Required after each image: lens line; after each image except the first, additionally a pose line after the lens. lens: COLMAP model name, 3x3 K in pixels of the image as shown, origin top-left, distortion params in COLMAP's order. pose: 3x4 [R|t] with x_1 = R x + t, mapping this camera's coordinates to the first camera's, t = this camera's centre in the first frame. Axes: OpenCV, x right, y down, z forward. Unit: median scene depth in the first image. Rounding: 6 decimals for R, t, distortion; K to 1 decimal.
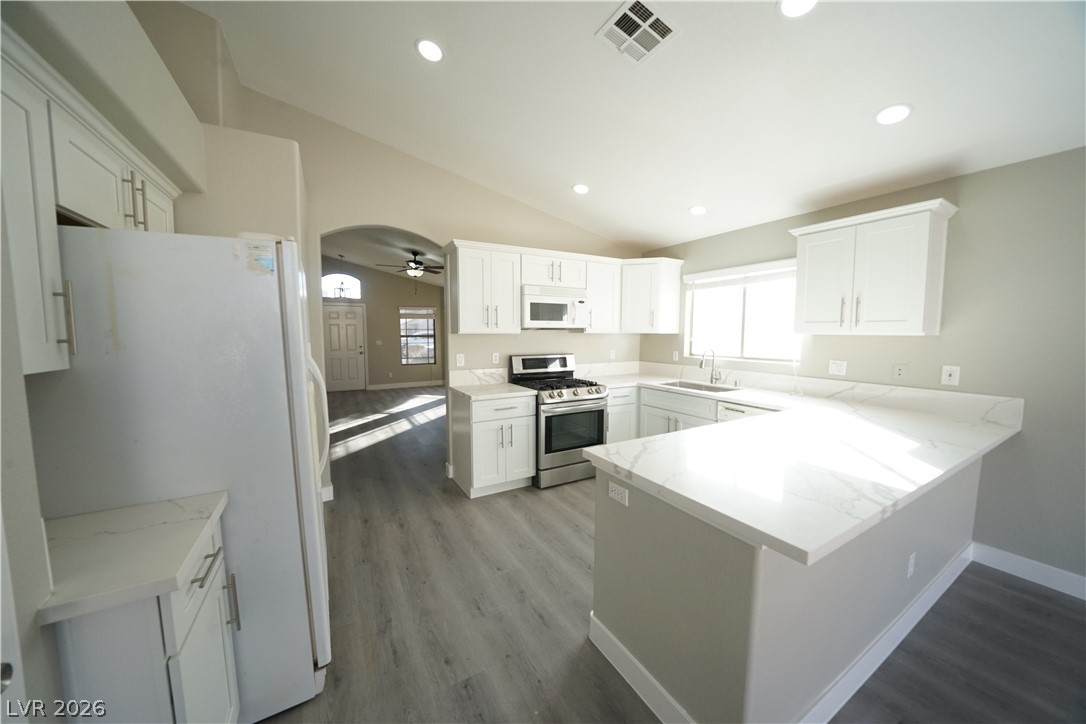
lens RADIAL K [[372.9, 0, 540.7], [0, 372.9, 363.5], [0, 0, 1]] dist [-0.024097, 0.001371]
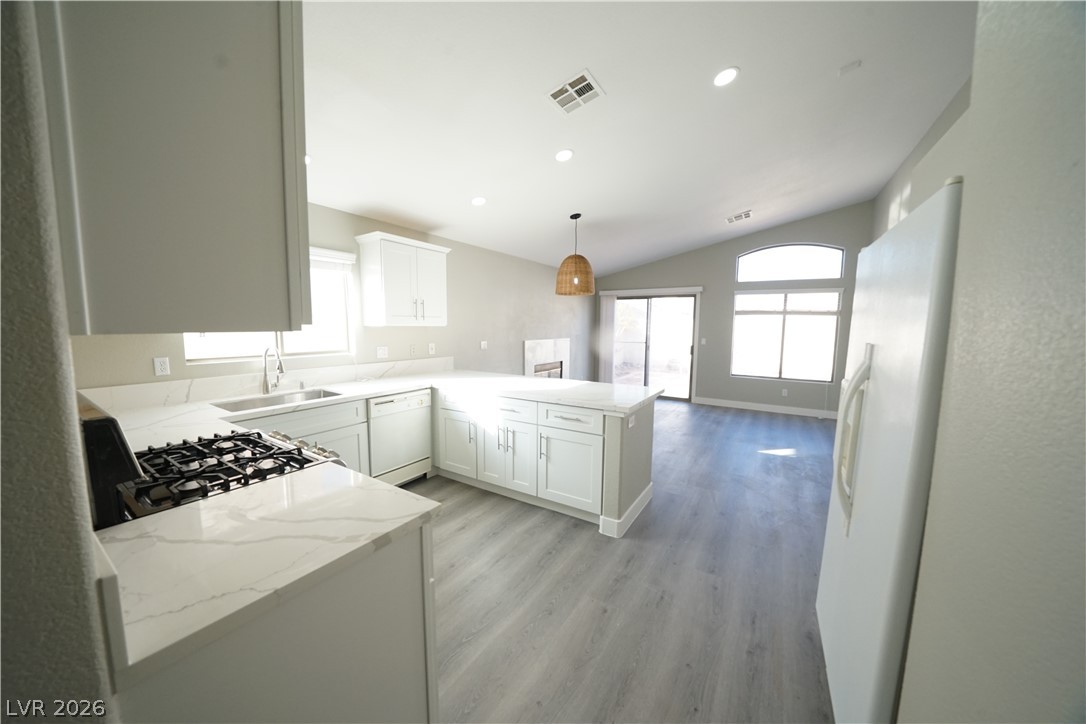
lens RADIAL K [[372.9, 0, 541.0], [0, 372.9, 362.0], [0, 0, 1]] dist [-0.024097, 0.001371]
pose [[-0.472175, -0.090848, 0.876811, -0.449392], [0.065496, 0.988310, 0.137671, -0.075929], [-0.879068, 0.122432, -0.460706, 0.896023]]
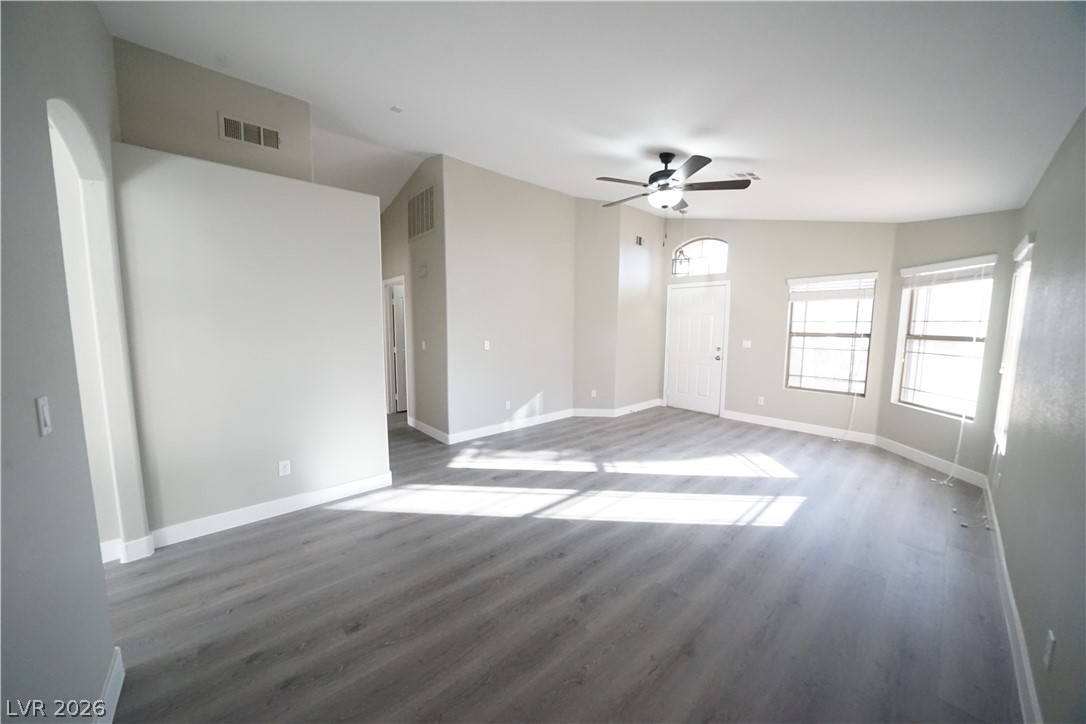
lens RADIAL K [[372.9, 0, 540.6], [0, 372.9, 368.9], [0, 0, 1]] dist [-0.024097, 0.001371]
pose [[0.211815, 0.117591, -0.970210, 0.193309], [-0.088929, 0.990936, 0.100688, -0.120673], [0.973255, 0.064953, 0.220352, 1.412389]]
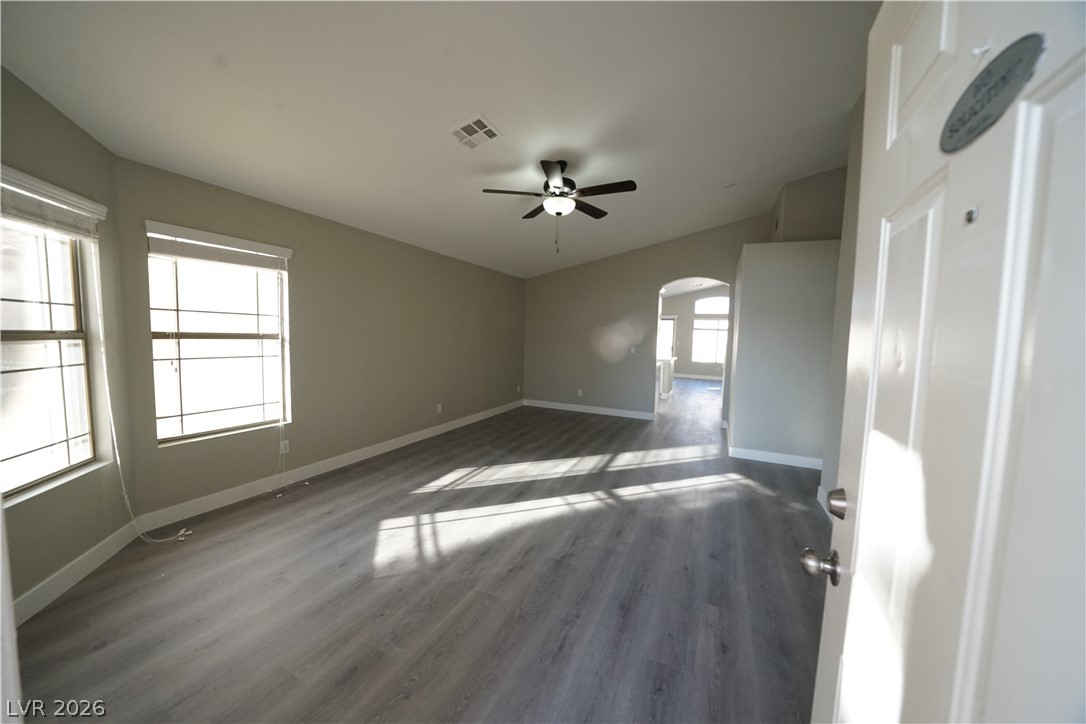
lens RADIAL K [[372.9, 0, 540.6], [0, 372.9, 362.6], [0, 0, 1]] dist [-0.024097, 0.001371]
pose [[-0.578877, -0.082270, 0.811254, -1.360721], [0.042592, 0.990488, 0.130839, -0.204220], [-0.814301, 0.110293, -0.569867, 2.450256]]
